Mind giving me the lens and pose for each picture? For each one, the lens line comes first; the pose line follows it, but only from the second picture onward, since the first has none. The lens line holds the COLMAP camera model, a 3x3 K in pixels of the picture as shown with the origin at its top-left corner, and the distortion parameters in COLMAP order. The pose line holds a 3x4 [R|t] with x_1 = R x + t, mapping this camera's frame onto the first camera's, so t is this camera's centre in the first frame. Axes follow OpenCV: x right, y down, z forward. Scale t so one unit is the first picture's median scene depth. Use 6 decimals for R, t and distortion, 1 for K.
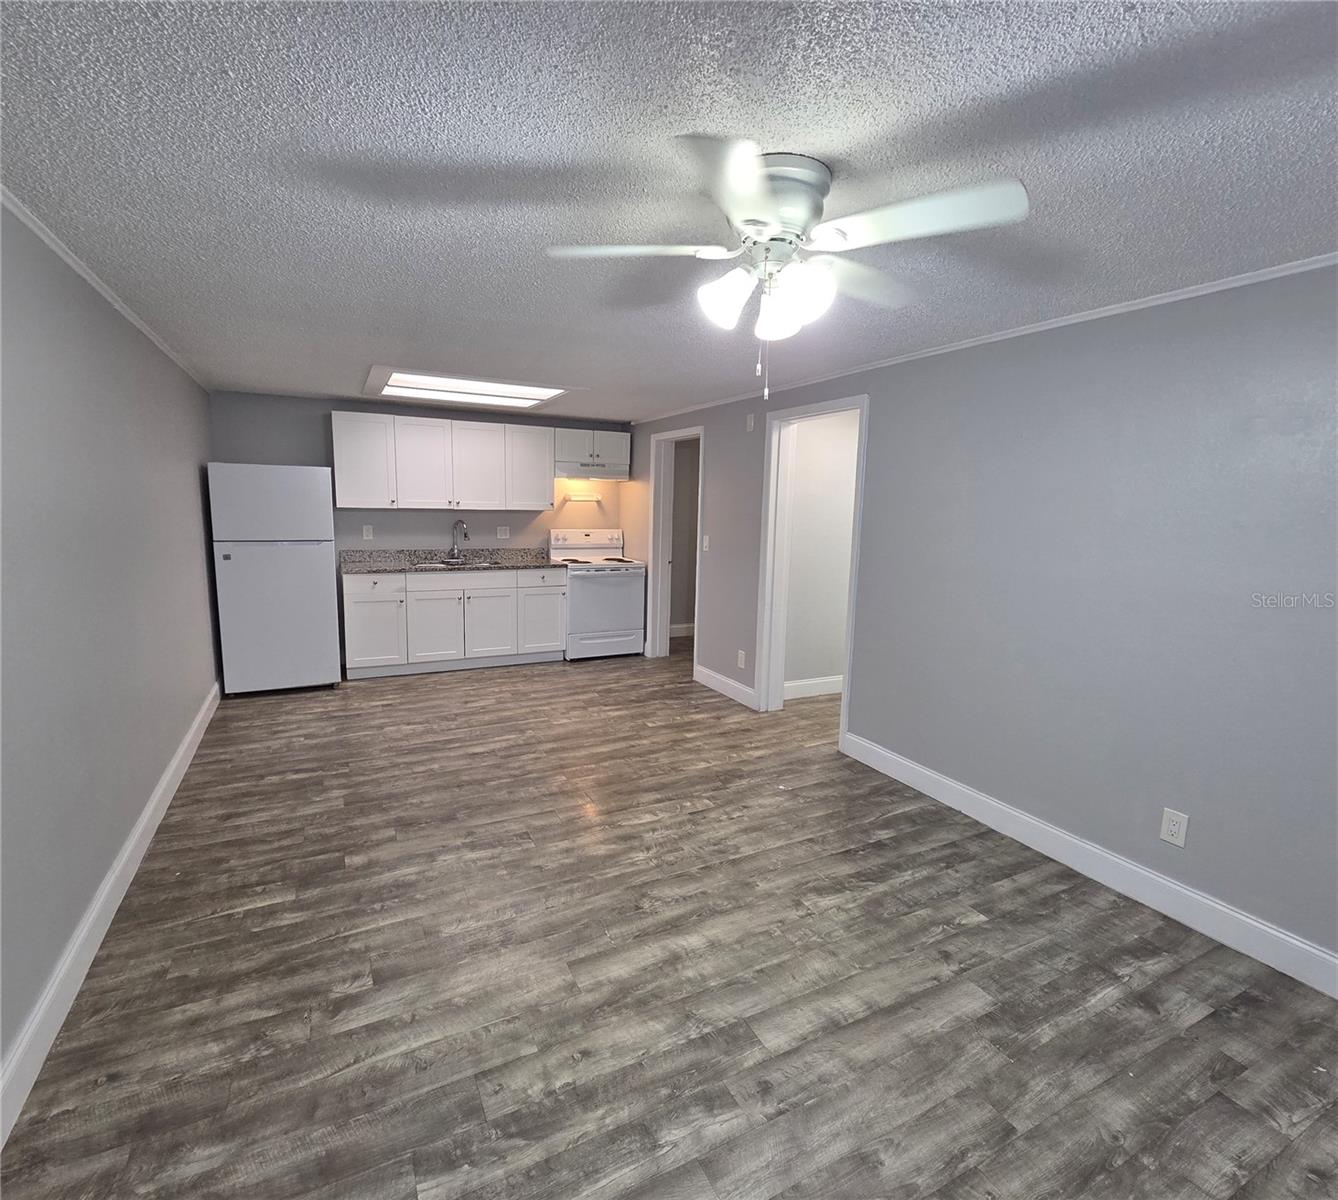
lens RADIAL K [[656.8, 0, 664.6], [0, 656.8, 603.3], [0, 0, 1]] dist [0.000274, 0.000216]
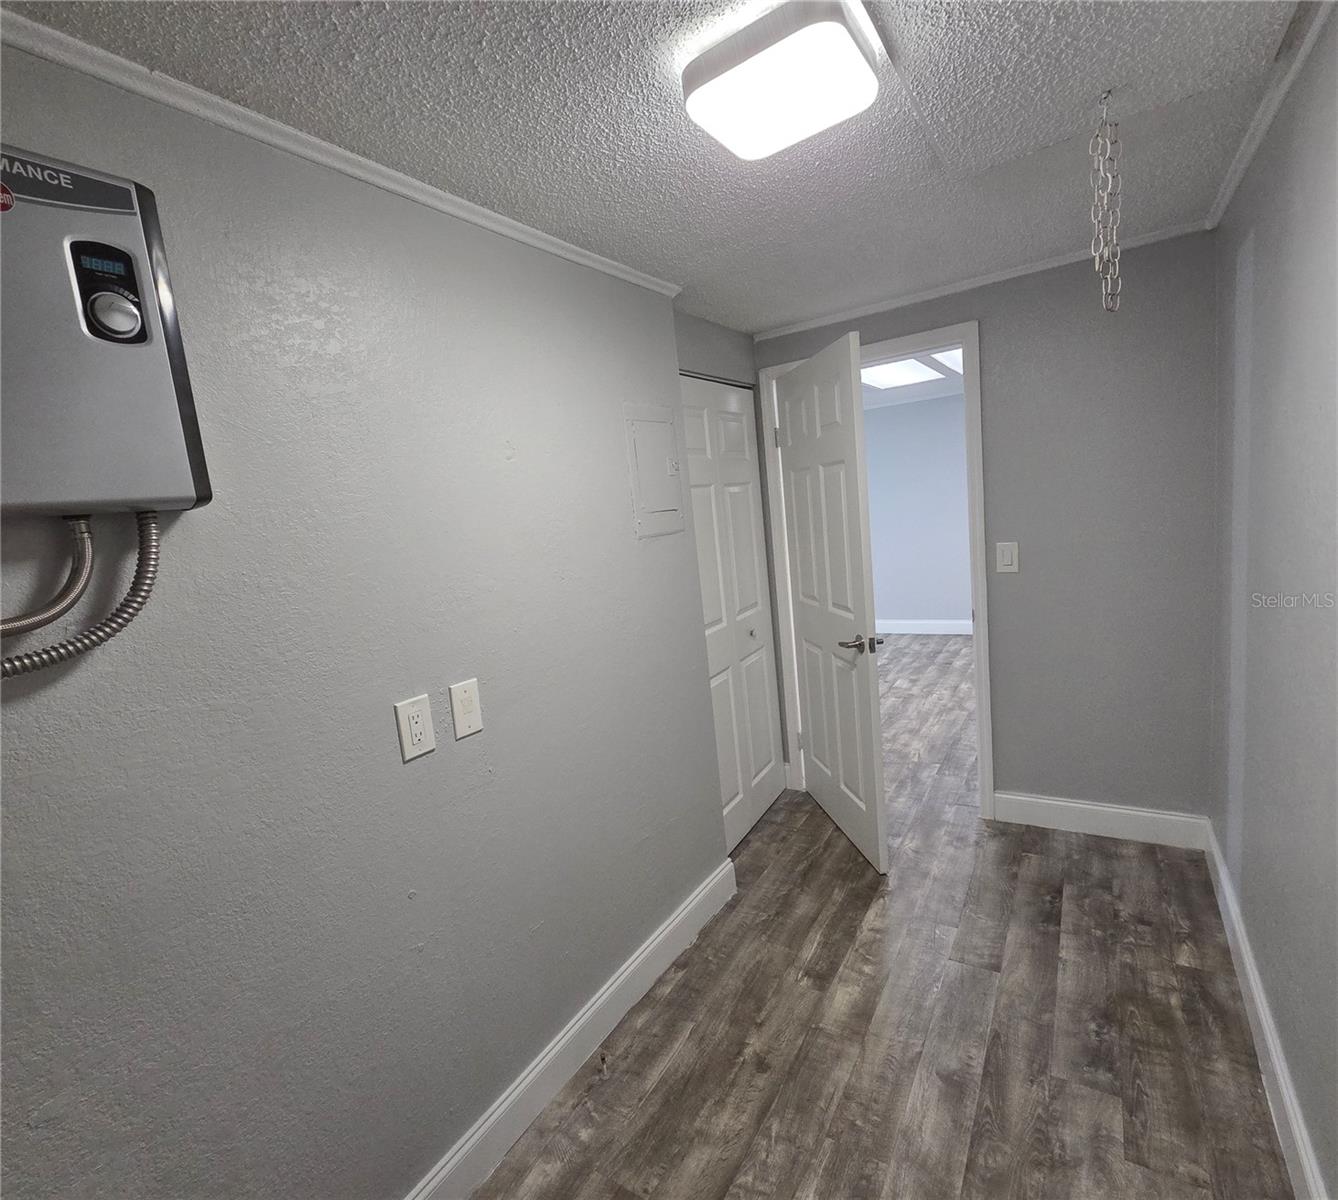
lens RADIAL K [[656.8, 0, 664.6], [0, 656.8, 603.3], [0, 0, 1]] dist [0.000274, 0.000216]
pose [[-0.864050, 0.136922, -0.484428, 0.657692], [0.005129, 0.964644, 0.263505, -0.303835], [0.503380, 0.225197, -0.834203, 2.061571]]
